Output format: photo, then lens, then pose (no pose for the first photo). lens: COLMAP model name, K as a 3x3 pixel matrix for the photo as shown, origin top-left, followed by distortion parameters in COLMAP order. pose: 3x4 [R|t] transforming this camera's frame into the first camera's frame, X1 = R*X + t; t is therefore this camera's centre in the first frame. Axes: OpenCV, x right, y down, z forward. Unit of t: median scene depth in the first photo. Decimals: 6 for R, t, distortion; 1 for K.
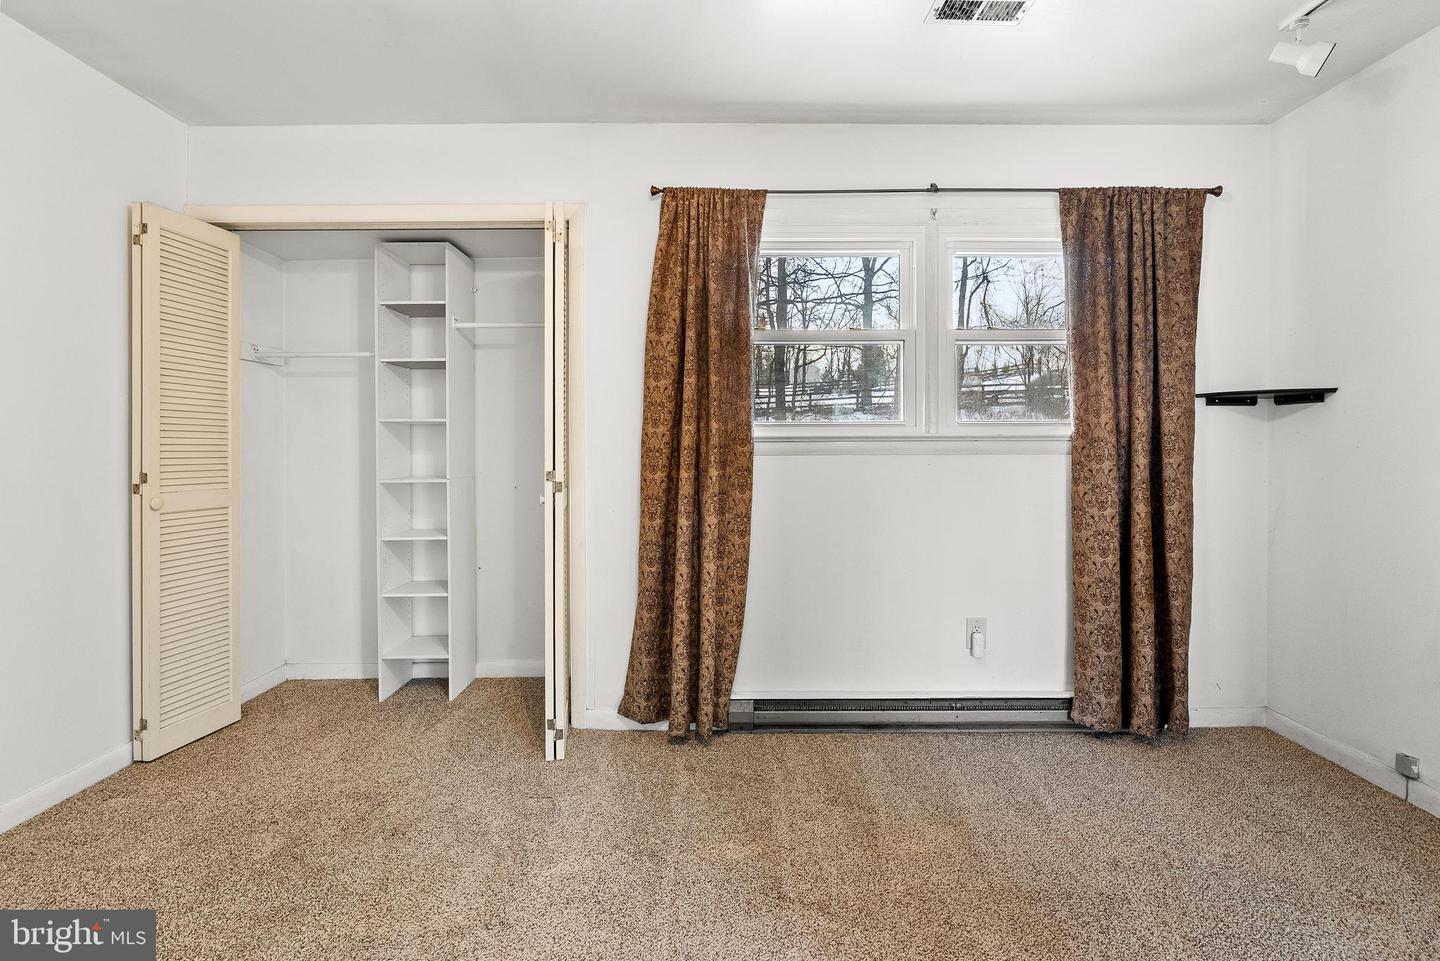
lens RADIAL K [[661.7, 0, 721.1], [0, 661.7, 435.7], [0, 0, 1]] dist [-0.012208, 0.006579]
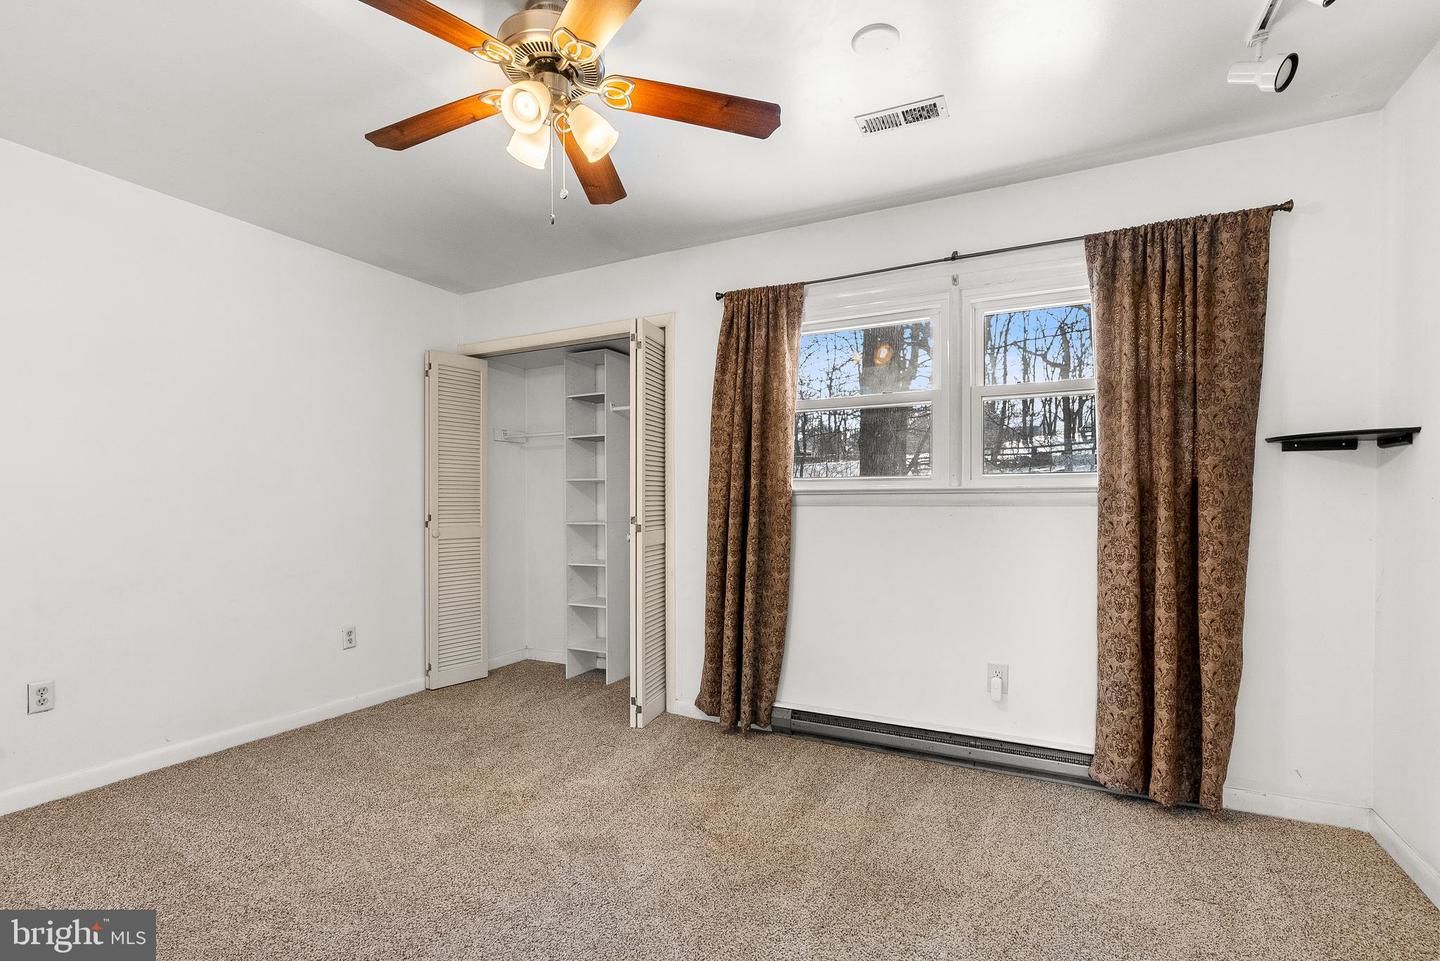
lens RADIAL K [[672.1, 0, 727.3], [0, 672.1, 483.2], [0, 0, 1]] dist [-0.011365, 0.007287]
pose [[0.887931, -0.011278, -0.459839, 0.506438], [0.009517, 0.999936, -0.006149, -0.004787], [0.459879, 0.001083, 0.887981, -0.135538]]
